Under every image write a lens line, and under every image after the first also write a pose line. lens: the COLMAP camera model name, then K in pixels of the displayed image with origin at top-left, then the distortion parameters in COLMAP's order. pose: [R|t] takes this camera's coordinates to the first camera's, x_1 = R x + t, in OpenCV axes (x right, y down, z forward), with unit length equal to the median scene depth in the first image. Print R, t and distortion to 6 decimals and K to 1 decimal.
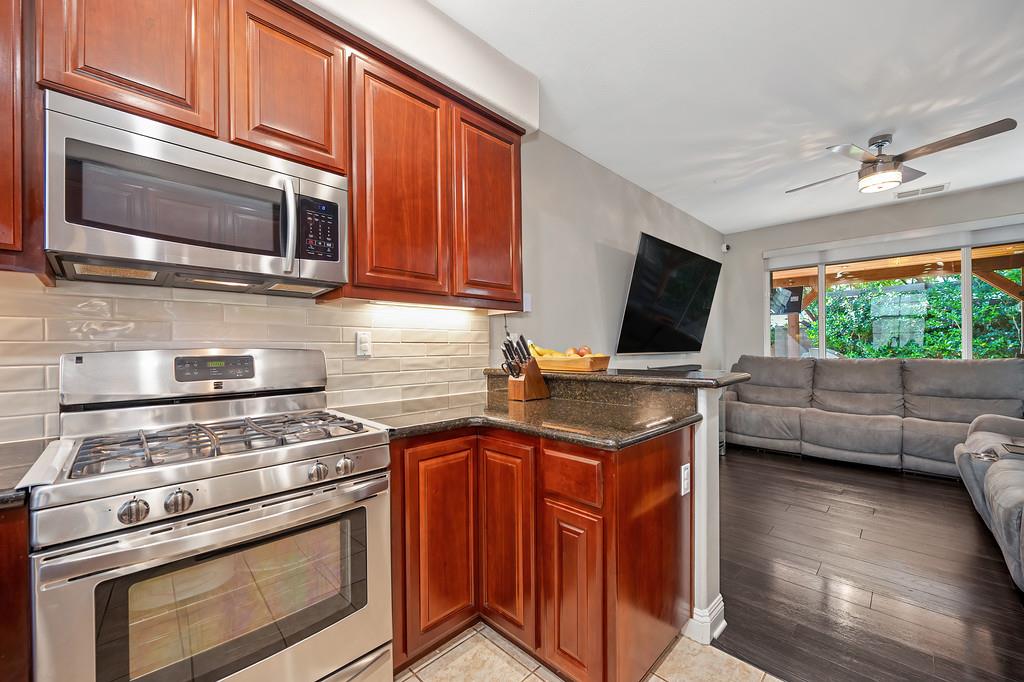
lens RADIAL K [[403.7, 0, 513.3], [0, 403.7, 345.0], [0, 0, 1]] dist [-0.003615, -0.000246]
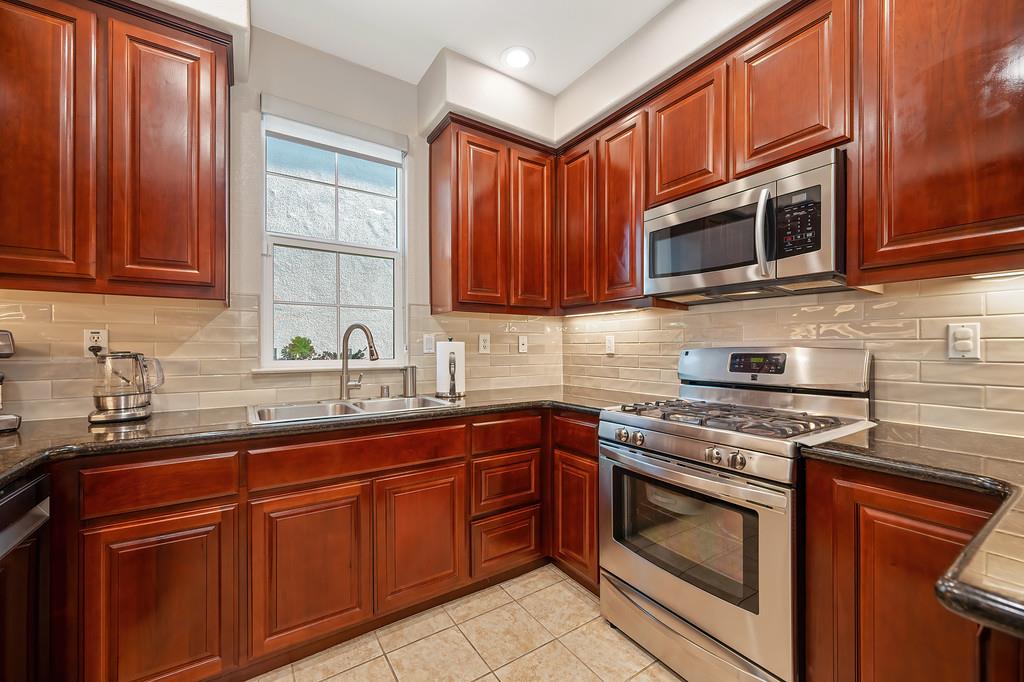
lens RADIAL K [[403.7, 0, 513.3], [0, 403.7, 345.0], [0, 0, 1]] dist [-0.003615, -0.000246]
pose [[-0.198989, 0.001018, -0.980001, 0.235359], [0.008249, 0.999966, -0.000636, -0.000898], [0.979967, -0.008211, -0.198991, 0.211713]]
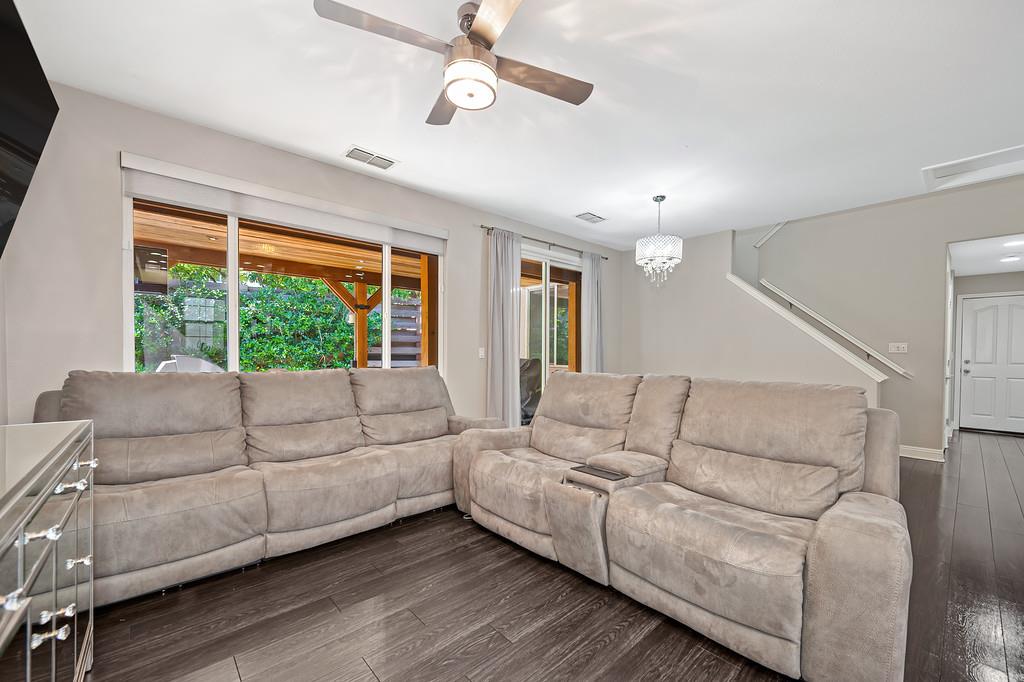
lens RADIAL K [[409.6, 0, 516.0], [0, 409.6, 362.6], [0, 0, 1]] dist [-0.000470, -0.000191]
pose [[0.055786, -0.016675, 0.998304, 0.234755], [-0.012161, 0.999775, 0.017379, 0.003785], [-0.998369, -0.013110, 0.055570, 0.736848]]
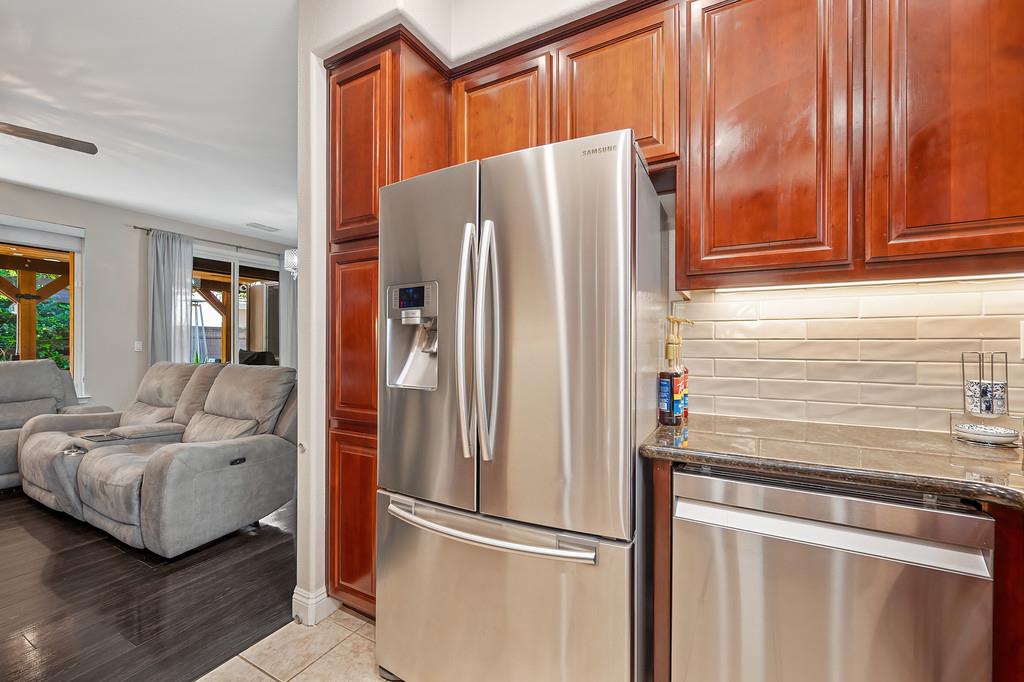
lens RADIAL K [[412.7, 0, 515.9], [0, 412.7, 346.2], [0, 0, 1]] dist [-0.000195, 0.000007]
pose [[-0.282263, 0.005131, 0.959323, -0.132531], [-0.004736, 0.999966, -0.006742, 0.000099], [-0.959325, -0.006446, -0.282229, 0.127642]]
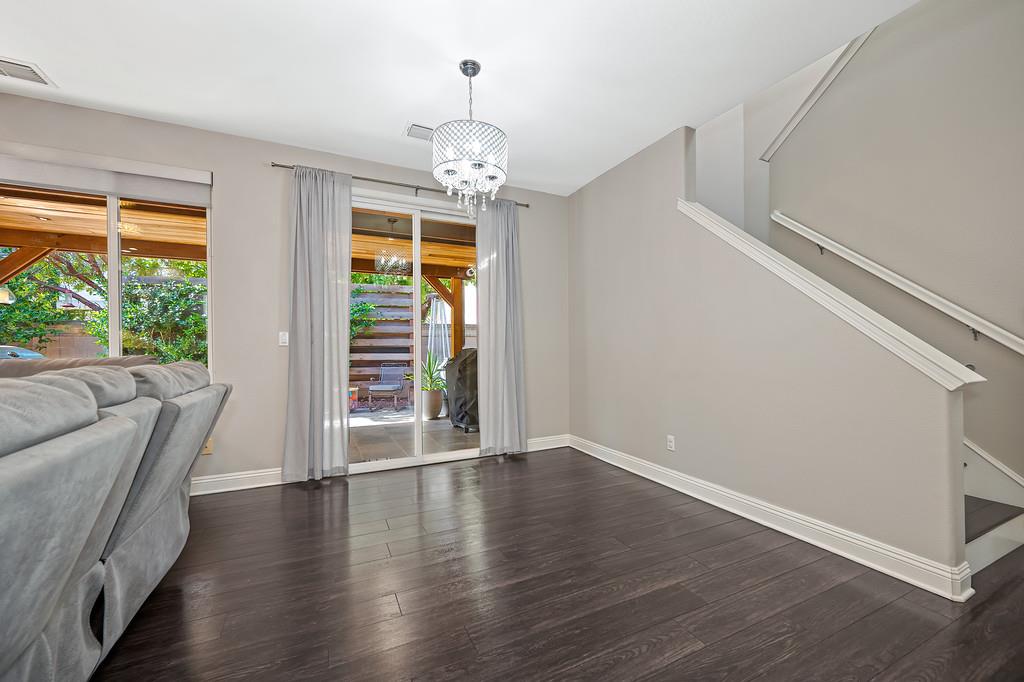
lens RADIAL K [[409.6, 0, 516.0], [0, 409.6, 362.6], [0, 0, 1]] dist [-0.000470, -0.000191]
pose [[0.329775, -0.028062, 0.943643, 0.769774], [-0.003865, 0.999510, 0.031074, 0.020241], [-0.944052, -0.013895, 0.329504, 0.123297]]
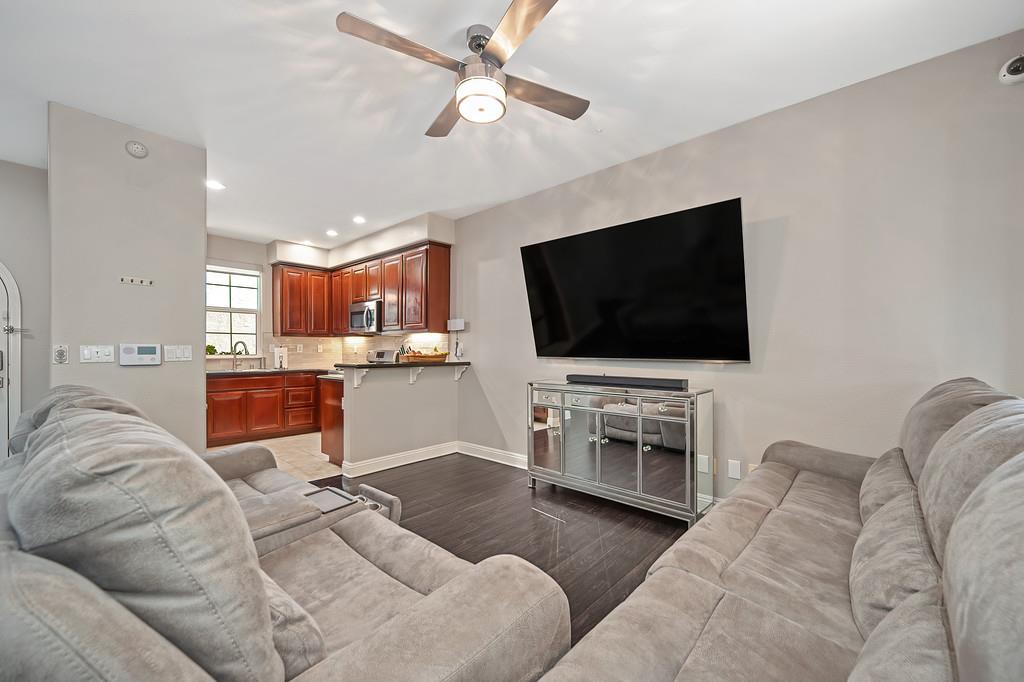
lens RADIAL K [[407.6, 0, 515.3], [0, 407.6, 351.5], [0, 0, 1]] dist [-0.001794, -0.000197]
pose [[0.049268, 0.009770, -0.998738, 1.307677], [0.004401, 0.999940, 0.009998, -0.004717], [0.998776, -0.004888, 0.049222, 0.845167]]
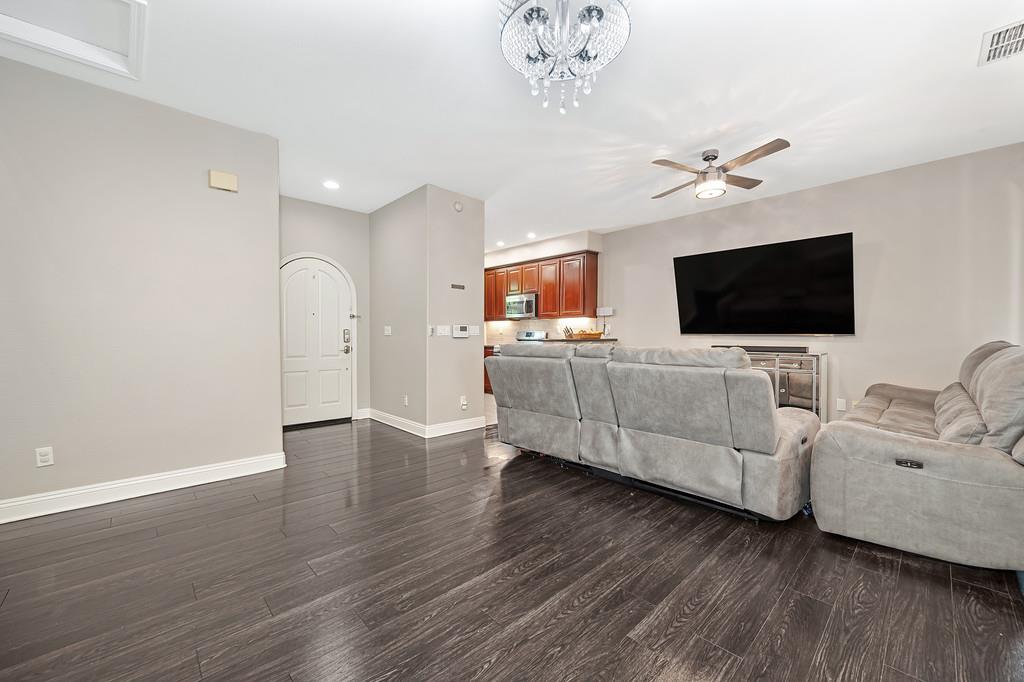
lens RADIAL K [[398.7, 0, 512.0], [0, 398.7, 341.0], [0, 0, 1]] dist [0.000094, 0.000180]
pose [[-0.032130, 0.021861, -0.999245, 1.751853], [0.006026, 0.999747, 0.021678, 0.010363], [0.999466, -0.005325, -0.032253, 0.373473]]
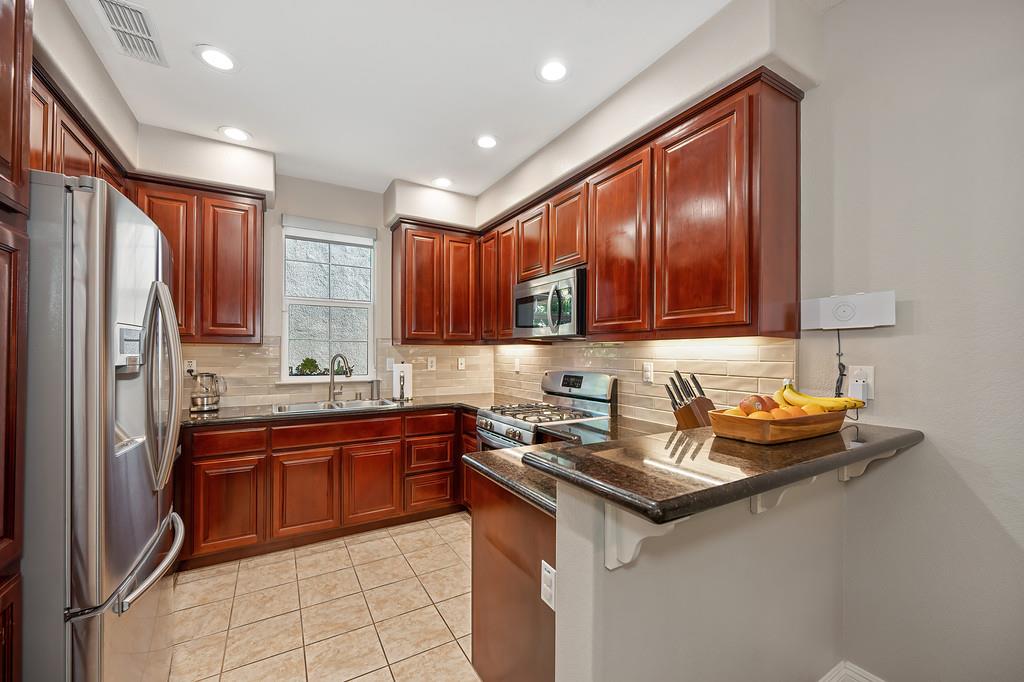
lens RADIAL K [[404.5, 0, 514.3], [0, 404.5, 347.4], [0, 0, 1]] dist [-0.000277, -0.000152]
pose [[-0.252211, -0.006523, -0.967650, 0.501944], [0.003948, 0.999962, -0.007770, -0.038342], [0.967664, -0.005780, -0.252176, 0.490789]]
